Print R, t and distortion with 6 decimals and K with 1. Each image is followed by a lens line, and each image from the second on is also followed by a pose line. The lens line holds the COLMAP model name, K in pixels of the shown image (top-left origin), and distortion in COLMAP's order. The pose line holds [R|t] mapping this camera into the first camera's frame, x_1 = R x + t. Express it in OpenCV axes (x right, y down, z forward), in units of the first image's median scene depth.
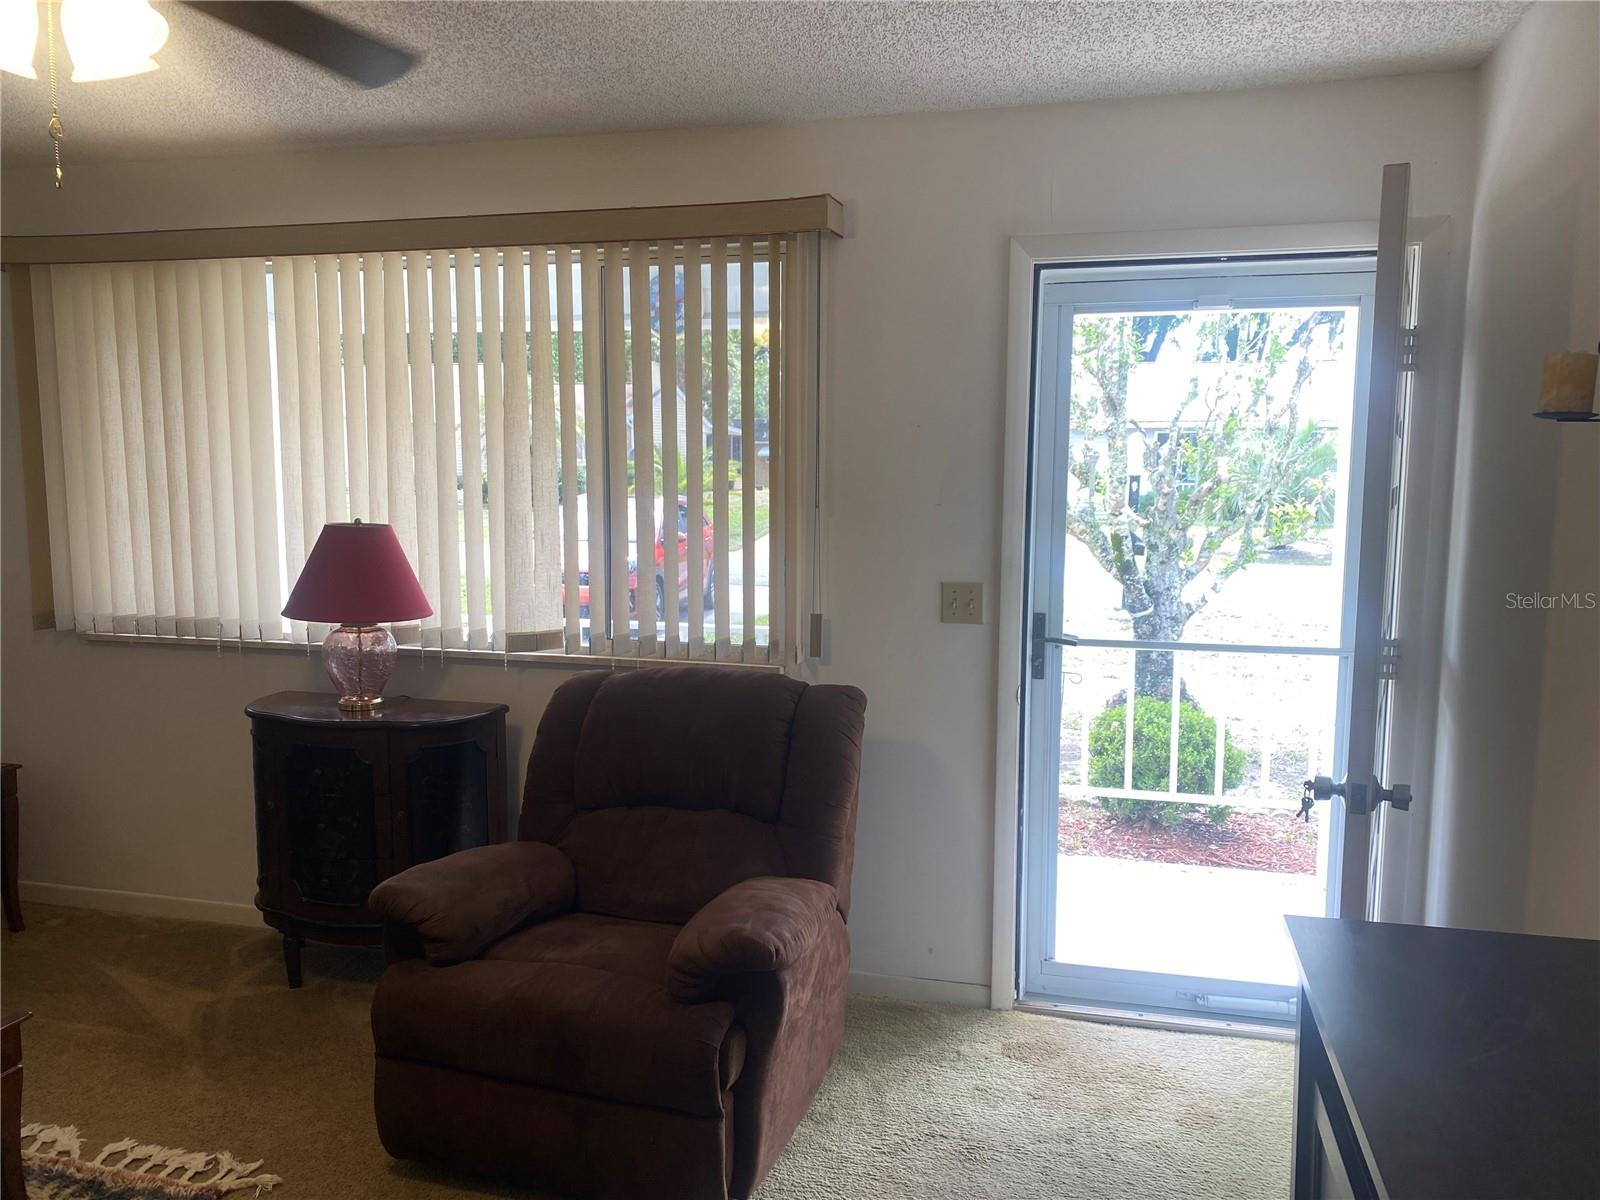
lens RADIAL K [[1227.1, 0, 809.0], [0, 1227.1, 602.7], [0, 0, 1]] dist [0.030190, -0.030360]
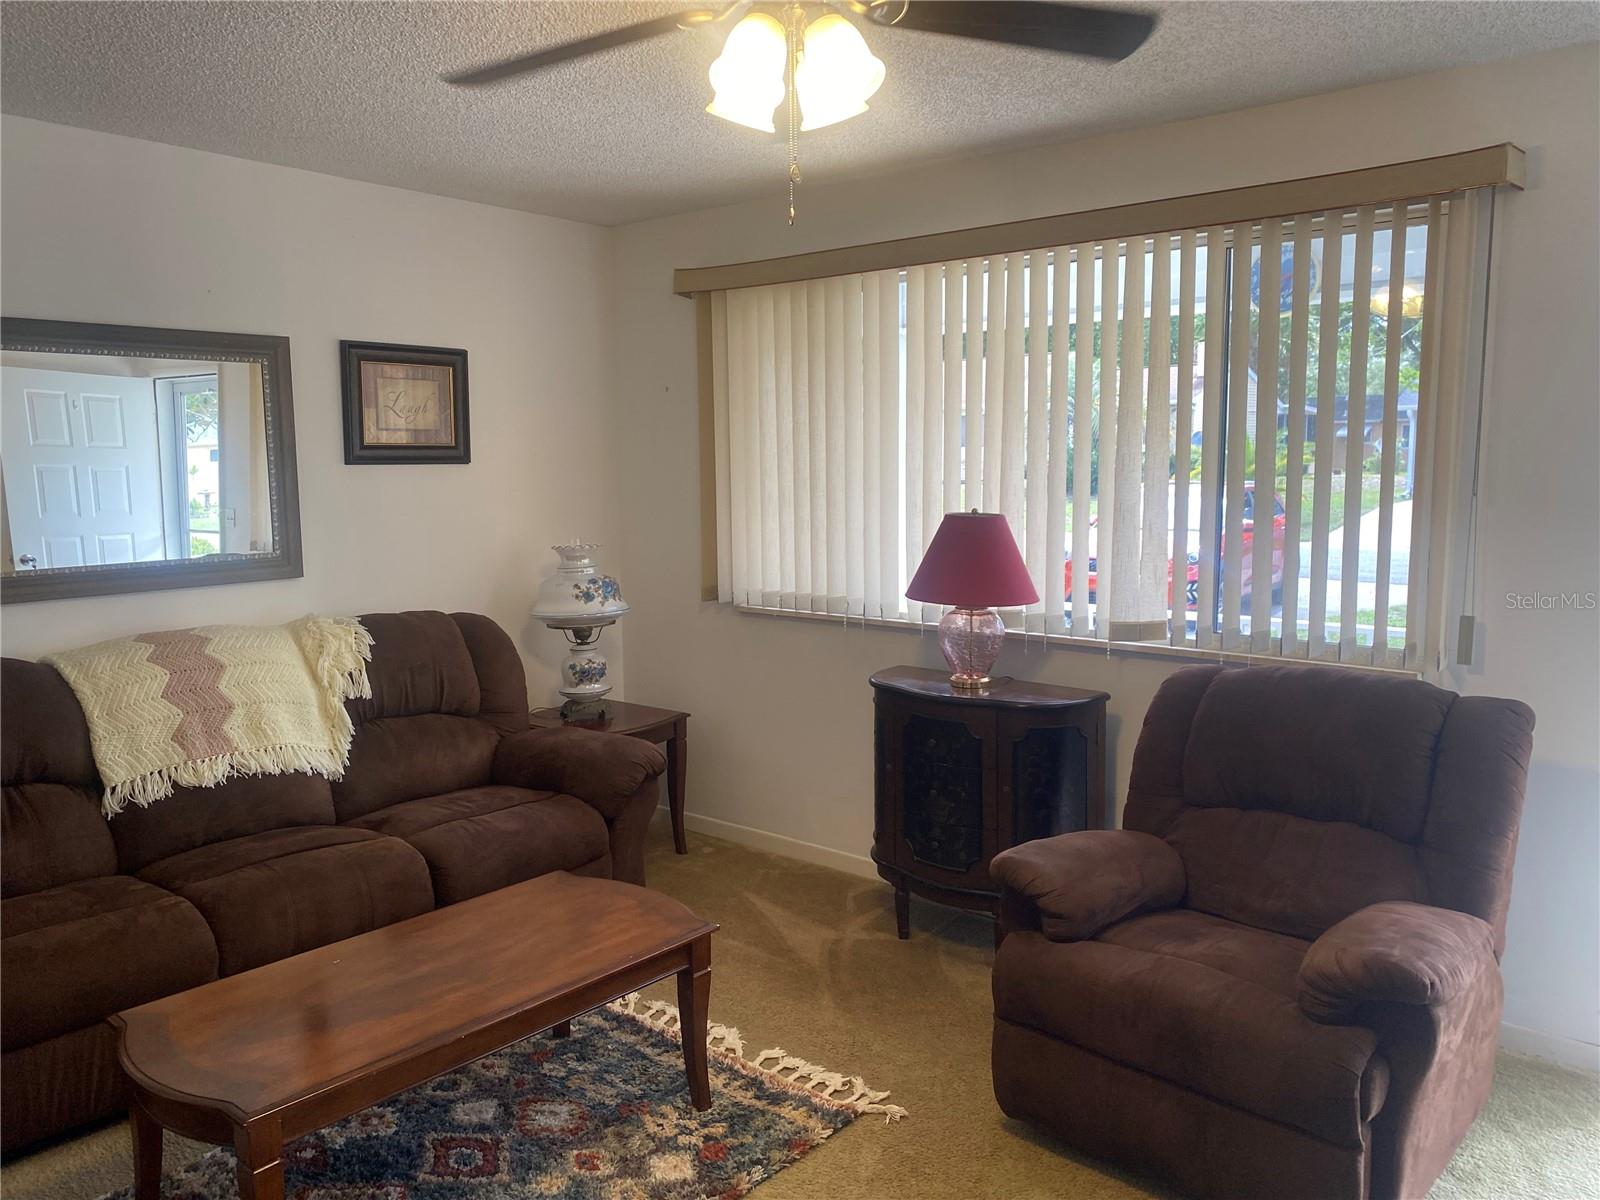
lens RADIAL K [[1227.1, 0, 799.2], [0, 1227.1, 599.5], [0, 0, 1]] dist [0.030190, -0.030360]
pose [[0.902159, 0.035179, -0.429966, -0.046736], [-0.031596, 0.999381, 0.015472, -0.001192], [0.430244, -0.000373, 0.902712, -0.021243]]
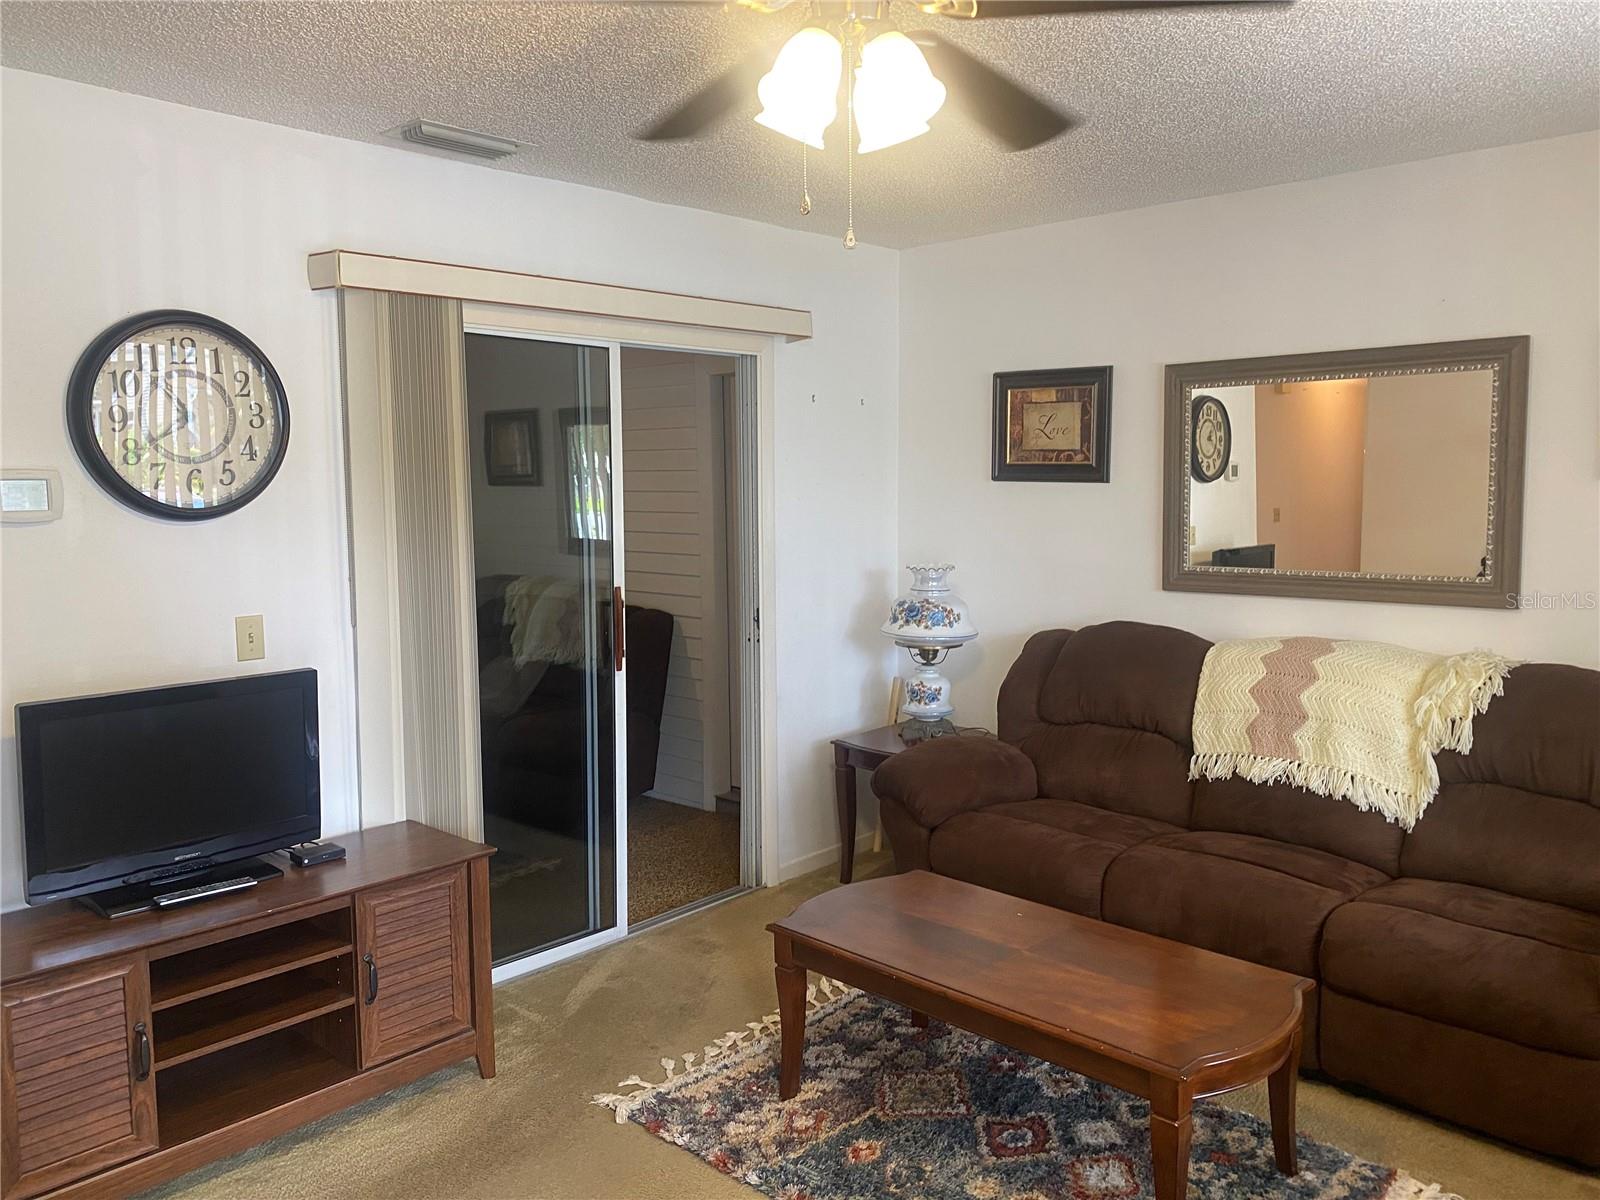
lens RADIAL K [[1227.1, 0, 811.0], [0, 1227.1, 610.0], [0, 0, 1]] dist [0.030190, -0.030360]
pose [[-0.479928, 0.085958, -0.873087, 0.216348], [-0.094684, 0.984300, 0.148955, -0.094136], [0.872184, 0.154155, -0.464254, 0.870763]]
